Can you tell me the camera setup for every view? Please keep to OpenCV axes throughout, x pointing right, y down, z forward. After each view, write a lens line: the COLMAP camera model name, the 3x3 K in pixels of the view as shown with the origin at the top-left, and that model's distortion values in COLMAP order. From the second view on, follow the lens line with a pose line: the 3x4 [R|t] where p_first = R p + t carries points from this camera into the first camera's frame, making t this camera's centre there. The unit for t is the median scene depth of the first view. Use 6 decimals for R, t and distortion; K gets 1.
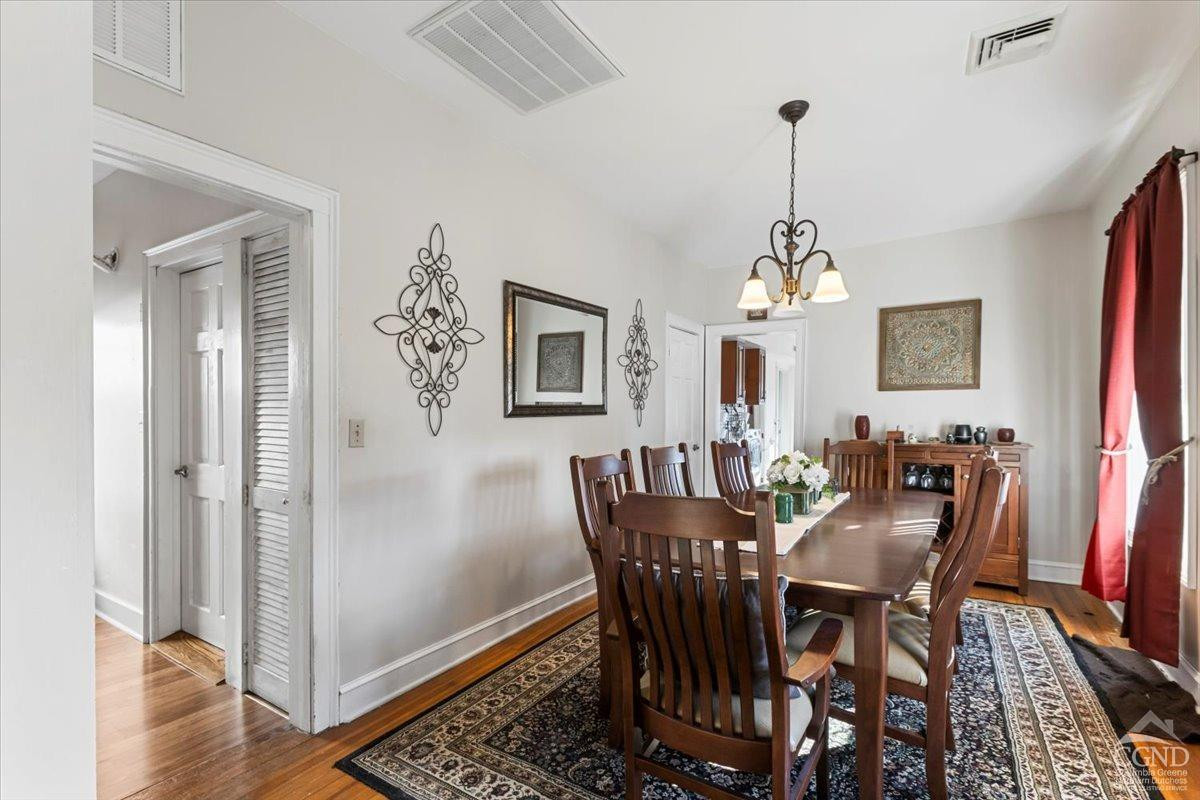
lens RADIAL K [[533.2, 0, 600.0], [0, 533.2, 400.0], [0, 0, 1]] dist [-0.000382, 0.000473]
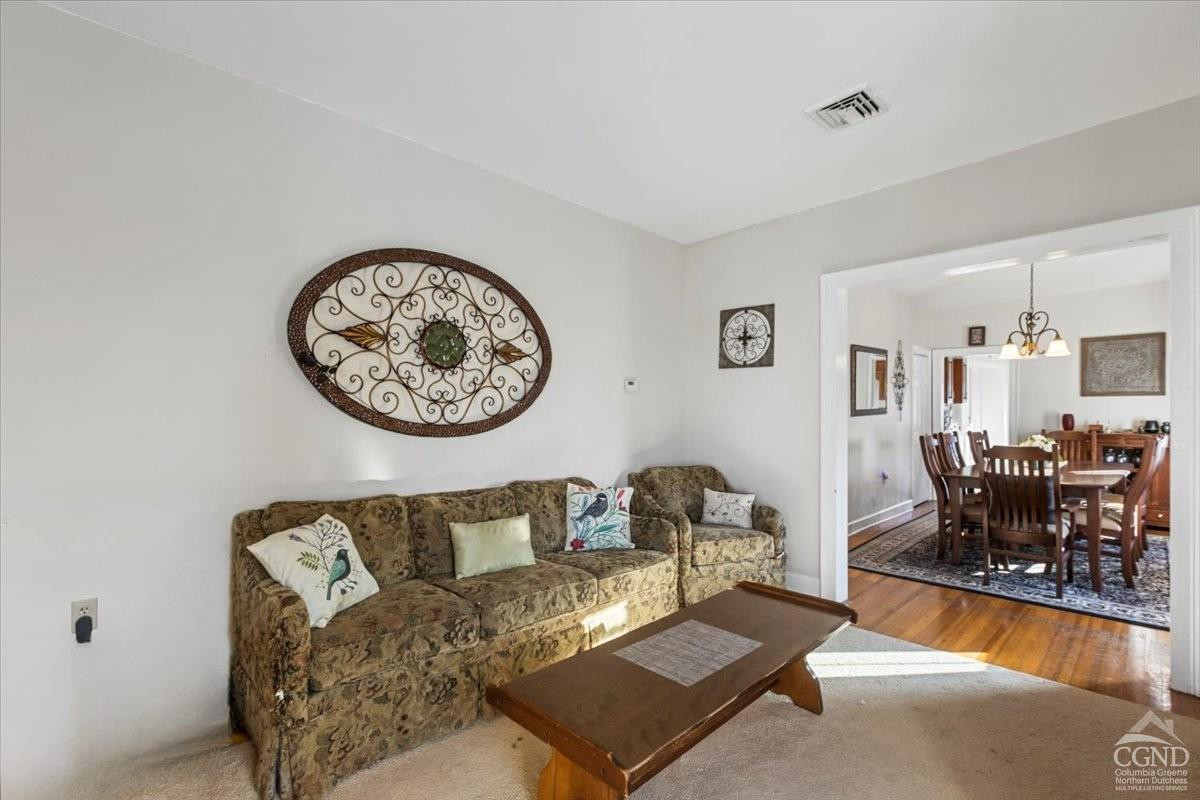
lens RADIAL K [[520.4, 0, 596.1], [0, 520.4, 387.5], [0, 0, 1]] dist [0.000635, -0.006286]
pose [[0.969513, -0.012338, -0.244730, -0.489301], [0.010103, 0.999895, -0.010388, -0.049336], [0.244832, 0.007598, 0.969536, -0.817189]]
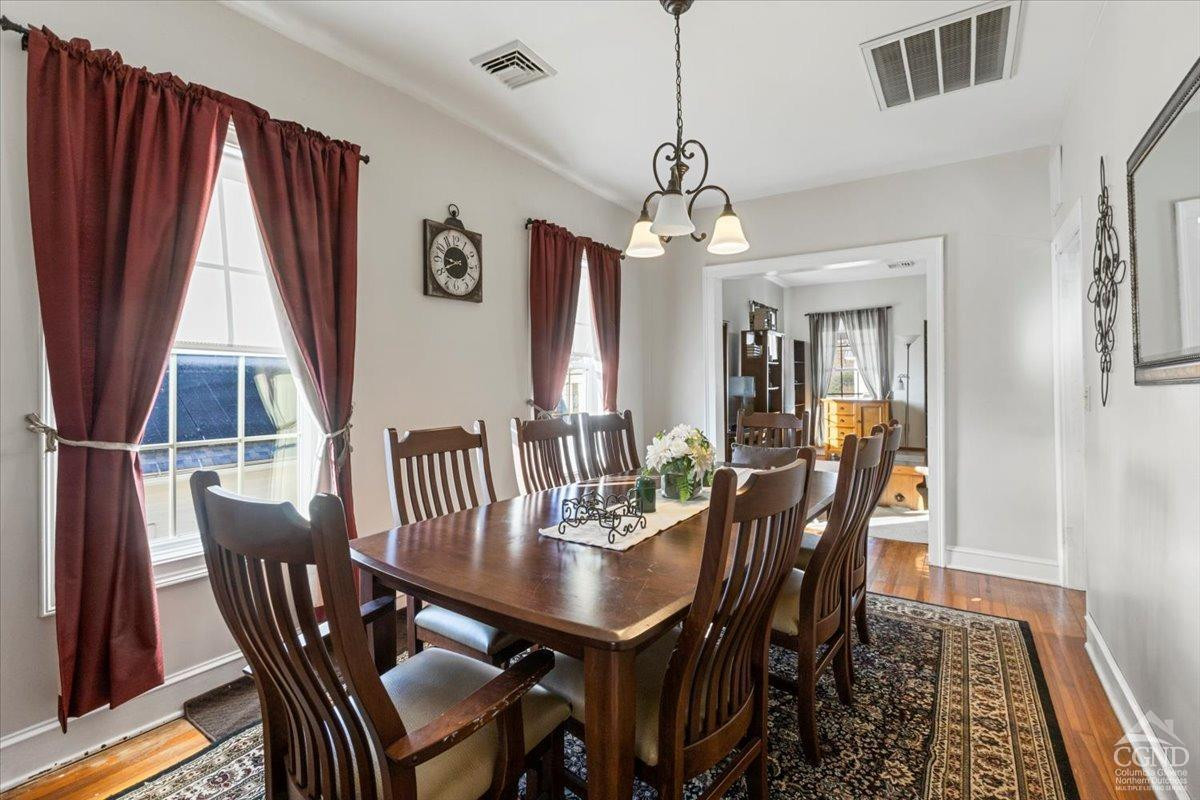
lens RADIAL K [[533.2, 0, 600.0], [0, 533.2, 400.0], [0, 0, 1]] dist [-0.000382, 0.000473]
pose [[-0.999554, 0.007581, 0.028874, 0.333199], [0.007454, 0.999962, -0.004502, 0.038680], [-0.028907, -0.004285, -0.999573, 1.328040]]
